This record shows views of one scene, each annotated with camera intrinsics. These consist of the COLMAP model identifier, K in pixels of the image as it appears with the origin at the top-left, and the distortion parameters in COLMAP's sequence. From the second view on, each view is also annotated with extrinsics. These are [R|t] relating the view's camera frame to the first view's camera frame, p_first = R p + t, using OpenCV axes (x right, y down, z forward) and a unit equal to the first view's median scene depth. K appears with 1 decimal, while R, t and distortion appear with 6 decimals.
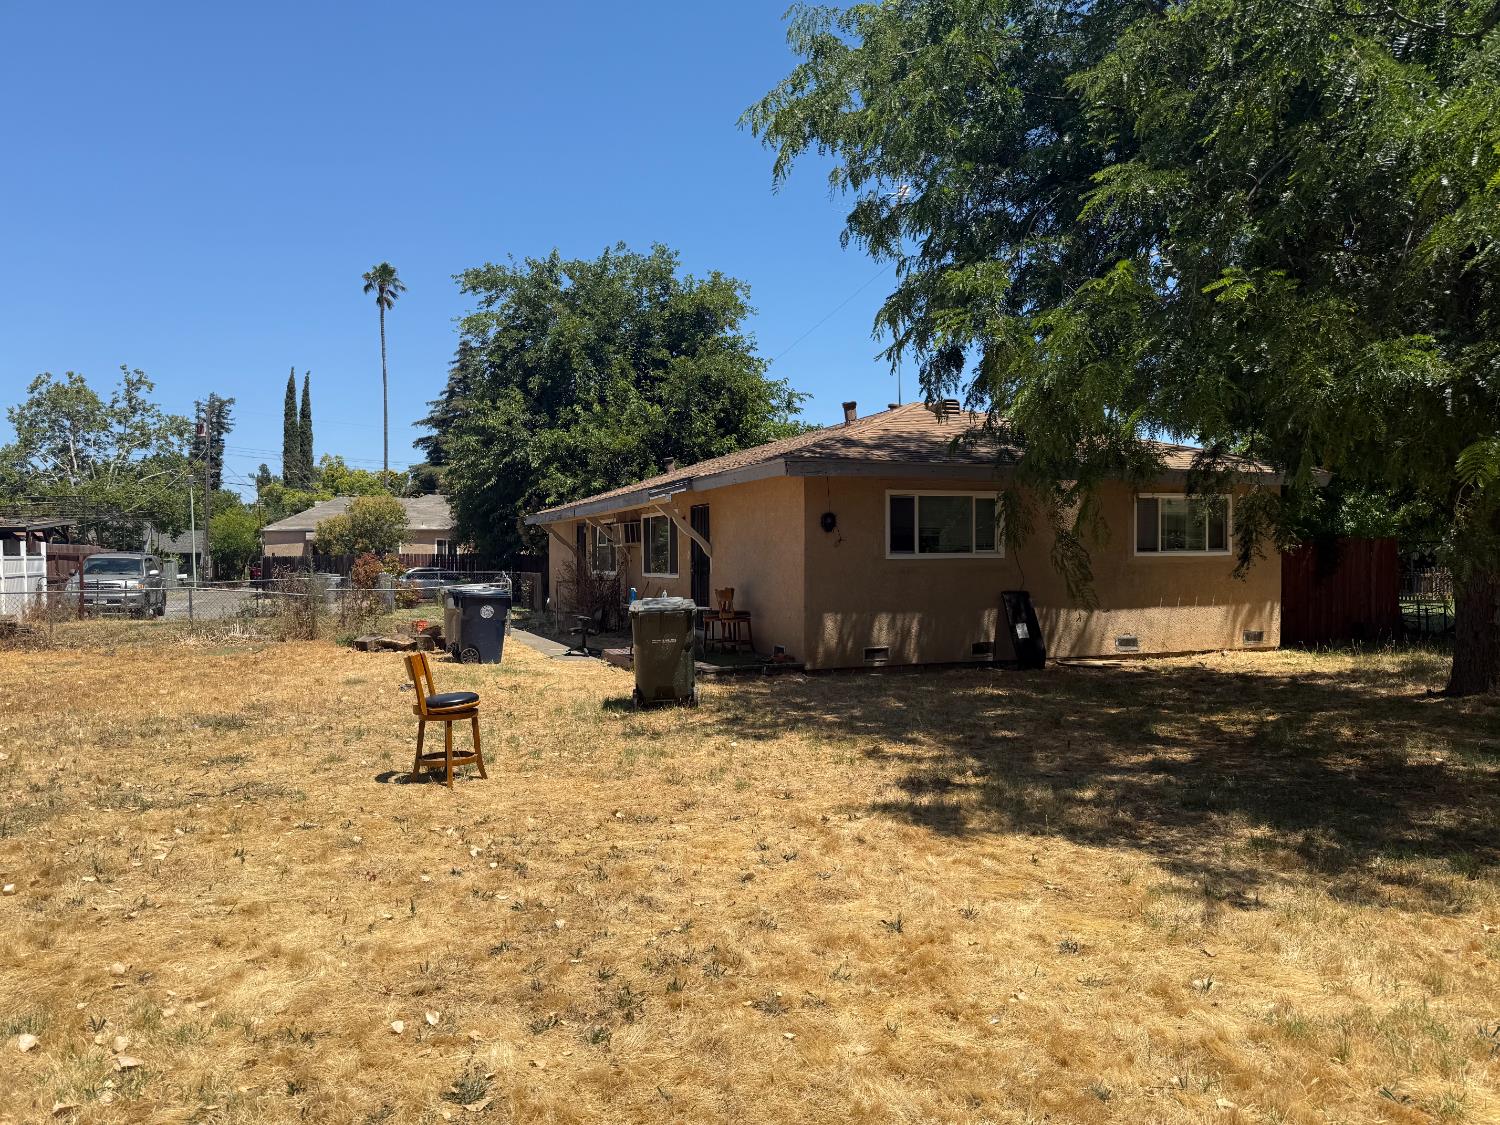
lens RADIAL K [[1041.3, 0, 743.1], [0, 1041.3, 547.9], [0, 0, 1]] dist [0.021658, -0.026646]
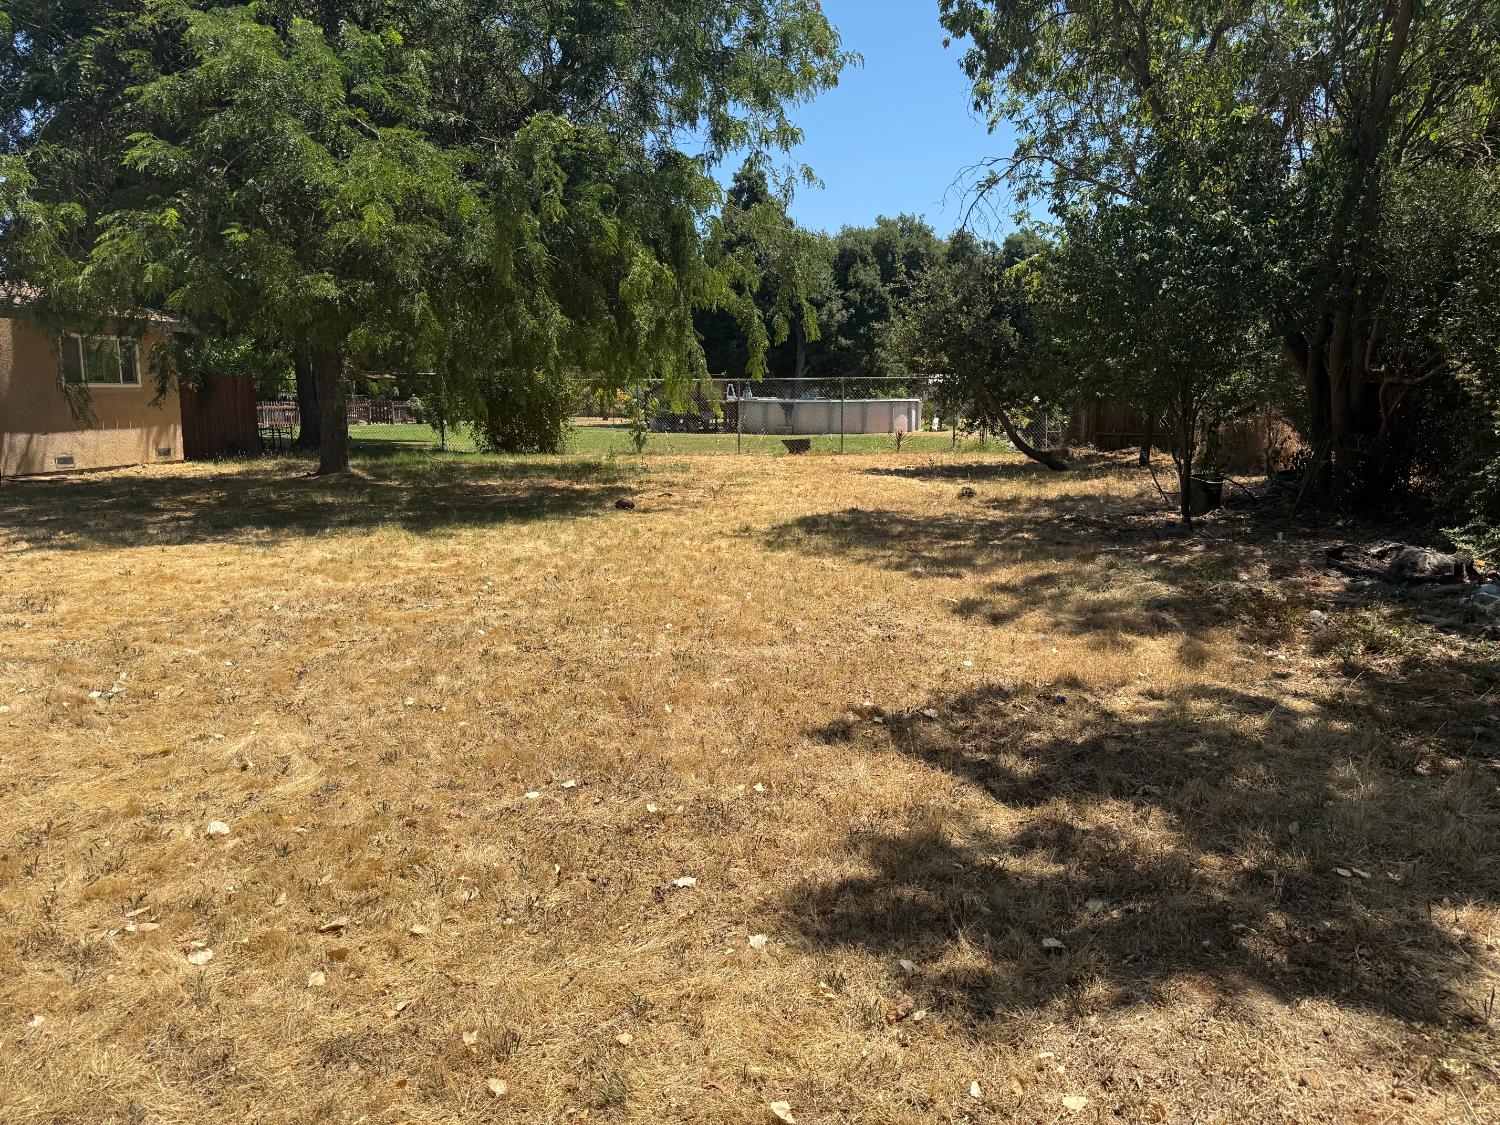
lens RADIAL K [[1041.3, 0, 736.6], [0, 1041.3, 577.8], [0, 0, 1]] dist [0.021658, -0.026646]
pose [[0.517155, -0.141251, 0.844156, -0.204824], [-0.015796, 0.984545, 0.174420, 0.001913], [-0.855746, -0.103537, 0.506931, -0.211867]]
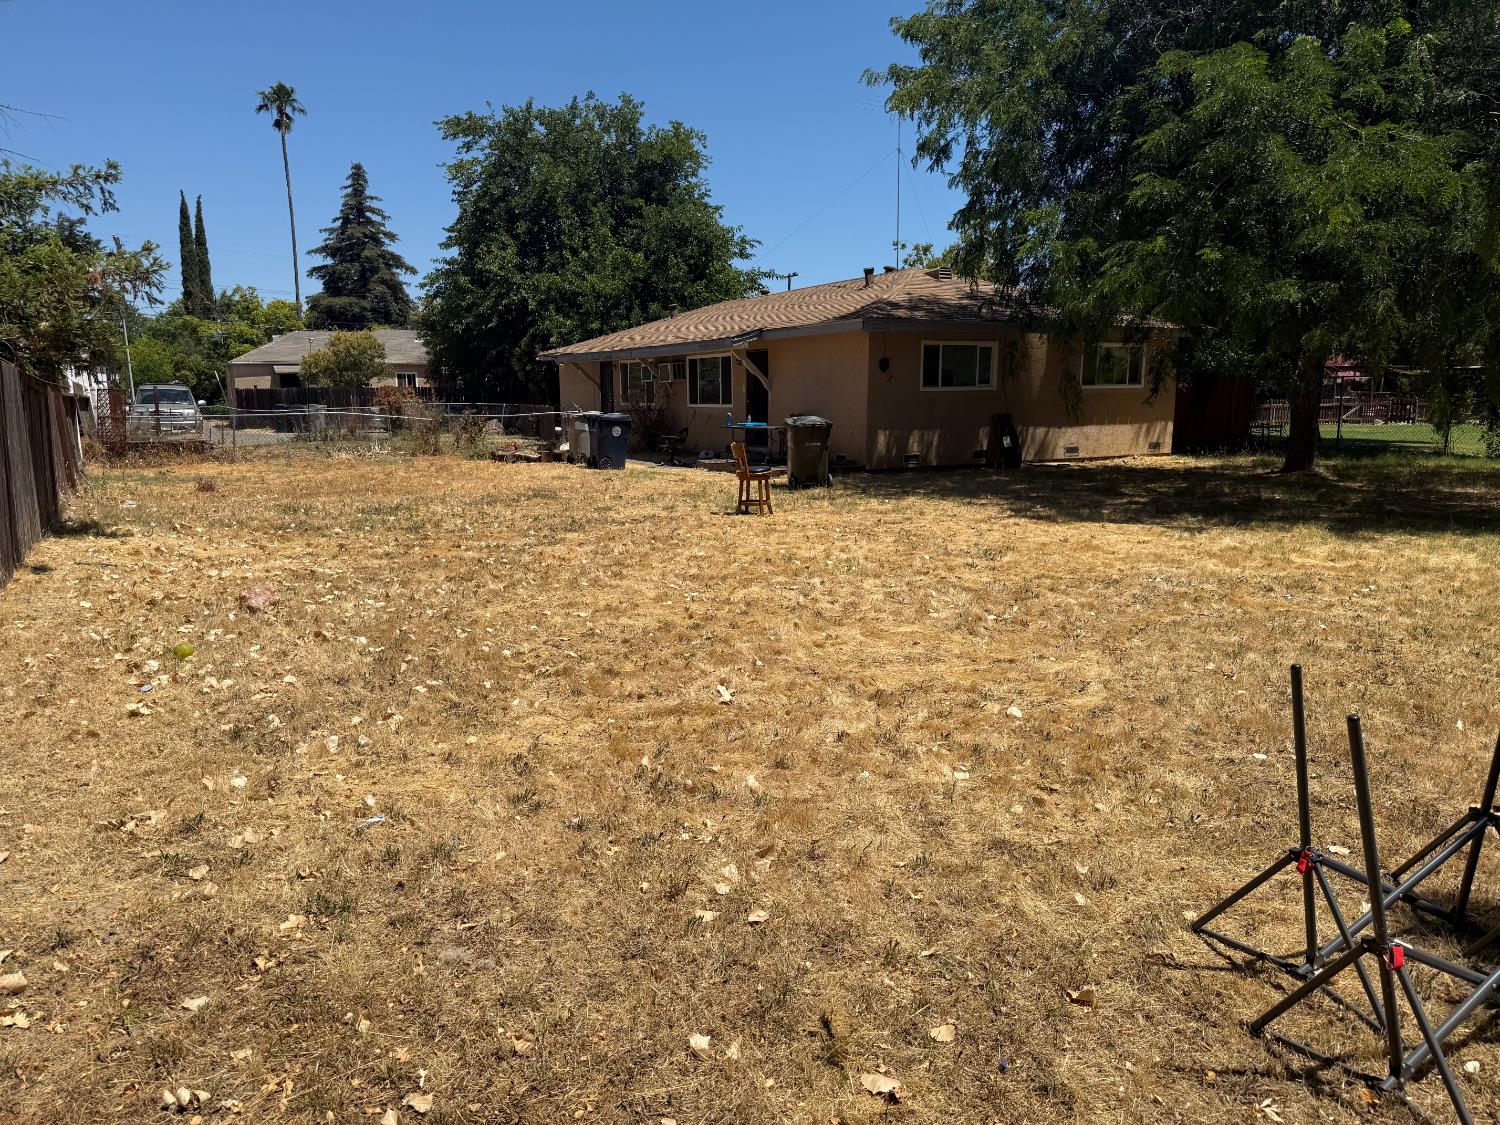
lens RADIAL K [[1041.3, 0, 737.2], [0, 1041.3, 557.7], [0, 0, 1]] dist [0.021658, -0.026646]
pose [[0.993125, -0.018702, 0.115552, -0.198467], [-0.000813, 0.986028, 0.166576, -0.000946], [-0.117053, -0.165524, 0.979235, -0.285728]]
